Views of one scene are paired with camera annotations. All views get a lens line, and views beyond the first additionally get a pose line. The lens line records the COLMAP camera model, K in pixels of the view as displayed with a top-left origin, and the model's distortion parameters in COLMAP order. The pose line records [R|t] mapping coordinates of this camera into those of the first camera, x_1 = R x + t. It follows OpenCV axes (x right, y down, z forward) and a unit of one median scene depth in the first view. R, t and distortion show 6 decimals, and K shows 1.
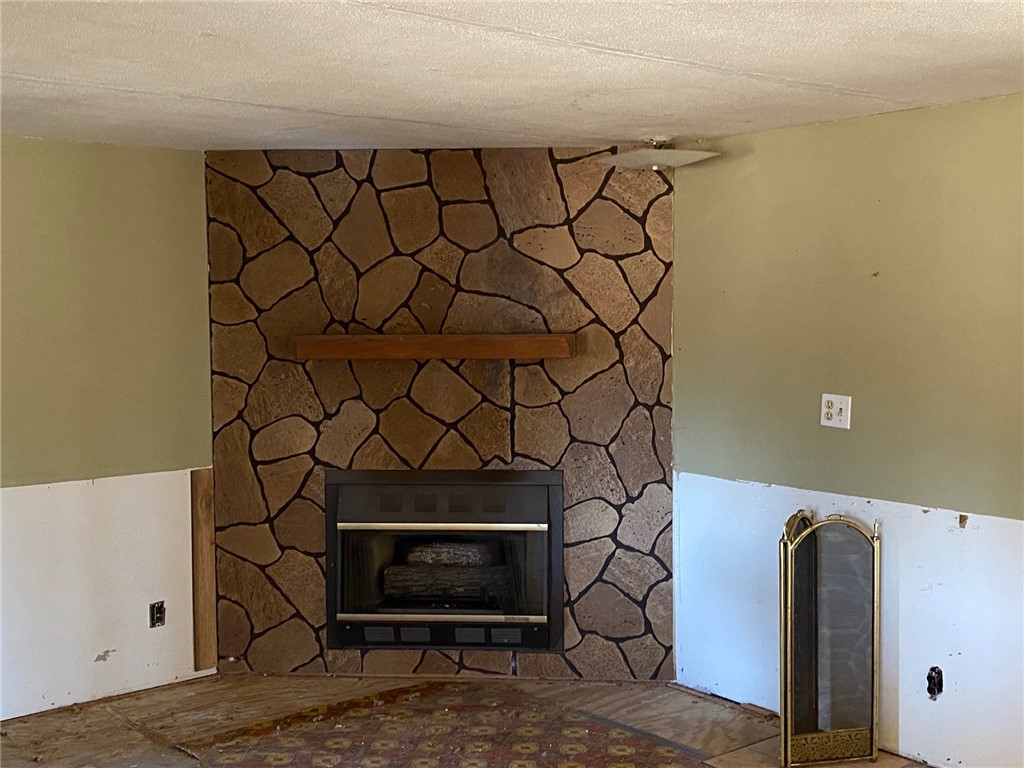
lens RADIAL K [[1218.6, 0, 520.8], [0, 1218.6, 360.7], [0, 0, 1]] dist [0.046437, 0.000000]
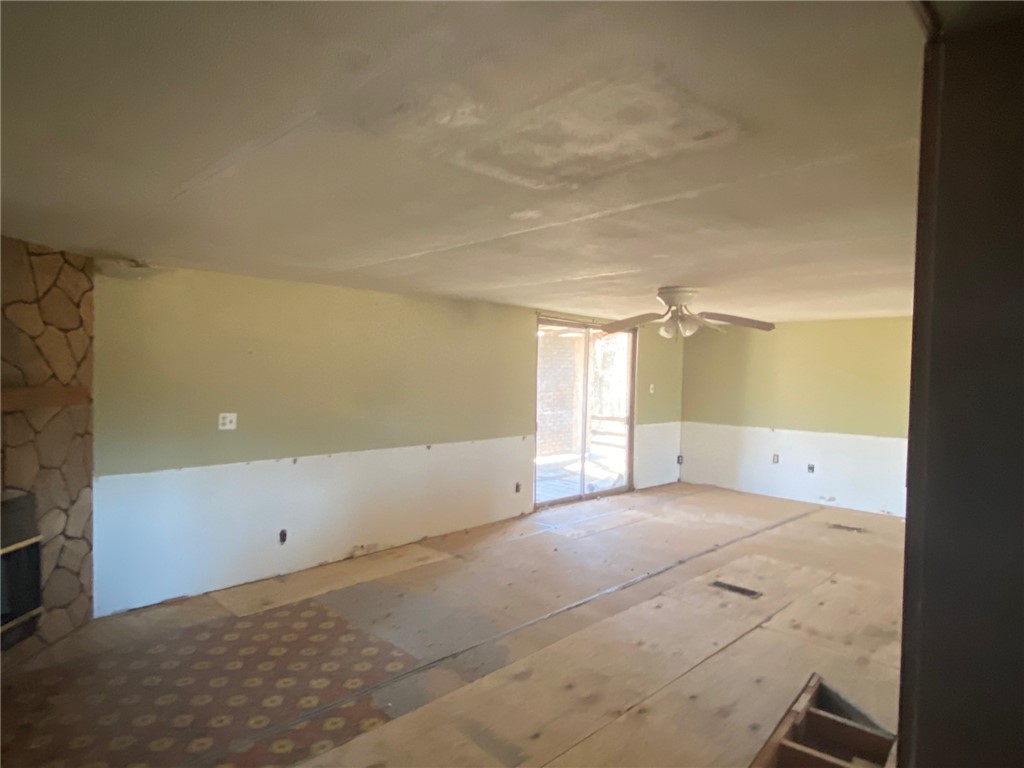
lens RADIAL K [[603.9, 0, 508.7], [0, 603.9, 385.9], [0, 0, 1]] dist [0.016990, -0.024918]
pose [[-0.069067, -0.028474, 0.997206, -0.638429], [0.035799, 0.998878, 0.031001, -0.024955], [-0.996970, 0.037840, -0.067970, 0.540191]]
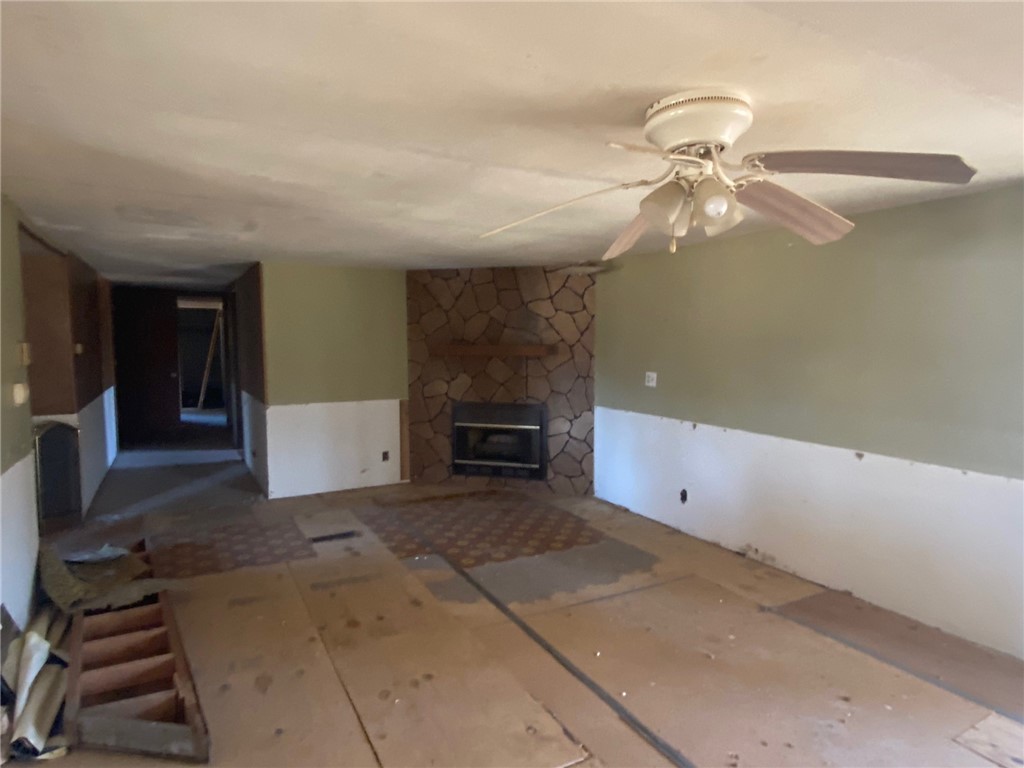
lens RADIAL K [[603.9, 0, 511.4], [0, 603.9, 383.9], [0, 0, 1]] dist [0.016990, -0.024918]
pose [[0.977313, 0.022259, -0.210629, 0.210972], [-0.016398, 0.999429, 0.029536, 0.017892], [0.211166, -0.025412, 0.977120, -0.148665]]
